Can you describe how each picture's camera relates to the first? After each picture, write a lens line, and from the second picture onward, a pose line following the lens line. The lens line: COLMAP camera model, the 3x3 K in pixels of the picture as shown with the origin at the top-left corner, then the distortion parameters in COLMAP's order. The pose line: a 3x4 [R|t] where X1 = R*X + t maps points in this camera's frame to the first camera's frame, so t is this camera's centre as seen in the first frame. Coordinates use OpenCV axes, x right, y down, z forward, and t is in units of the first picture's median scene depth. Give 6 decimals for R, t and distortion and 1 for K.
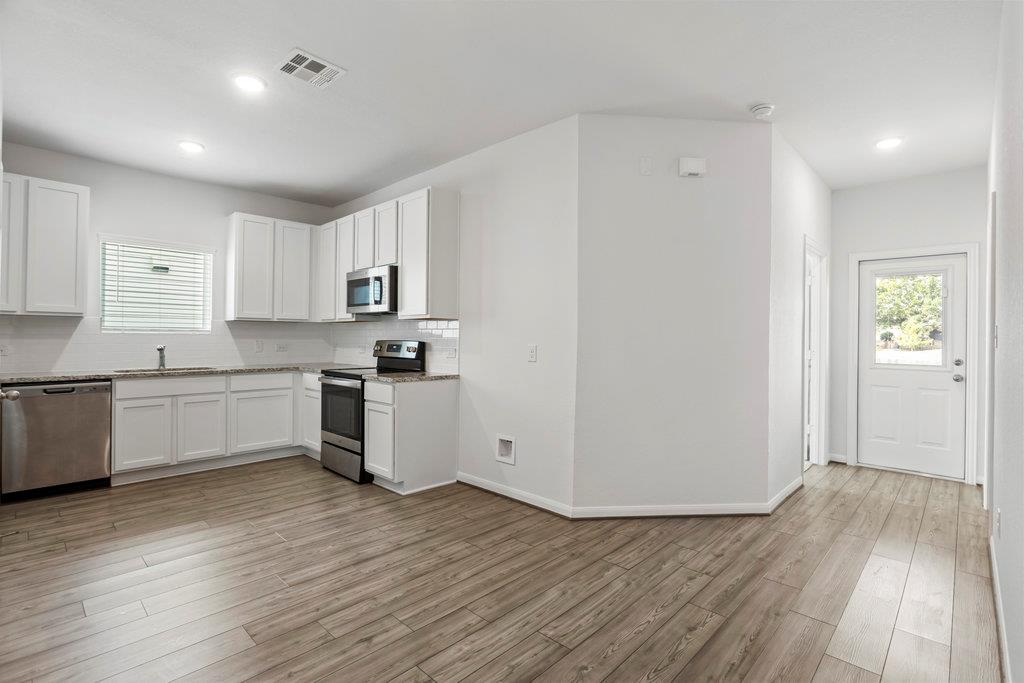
lens RADIAL K [[491.6, 0, 508.2], [0, 491.6, 334.7], [0, 0, 1]] dist [-0.006727, 0.000485]
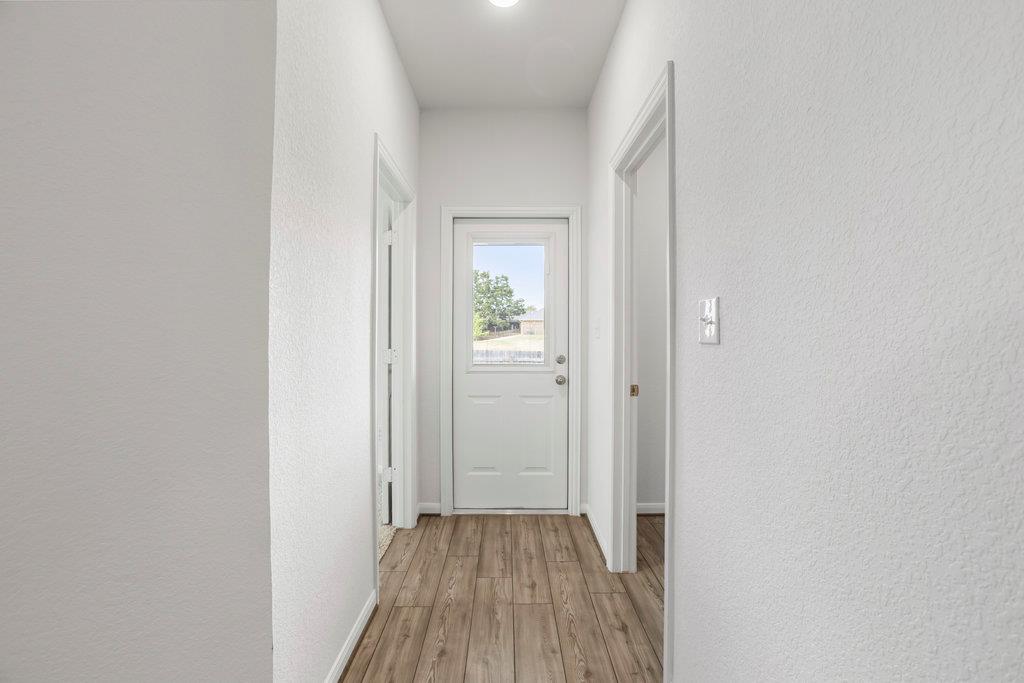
lens RADIAL K [[487.1, 0, 510.3], [0, 487.1, 338.6], [0, 0, 1]] dist [-0.053067, 0.022128]
pose [[0.723020, -0.018619, 0.690576, 0.323676], [0.003679, 0.999726, 0.023101, 0.005288], [-0.690817, -0.014162, 0.722891, 0.485319]]
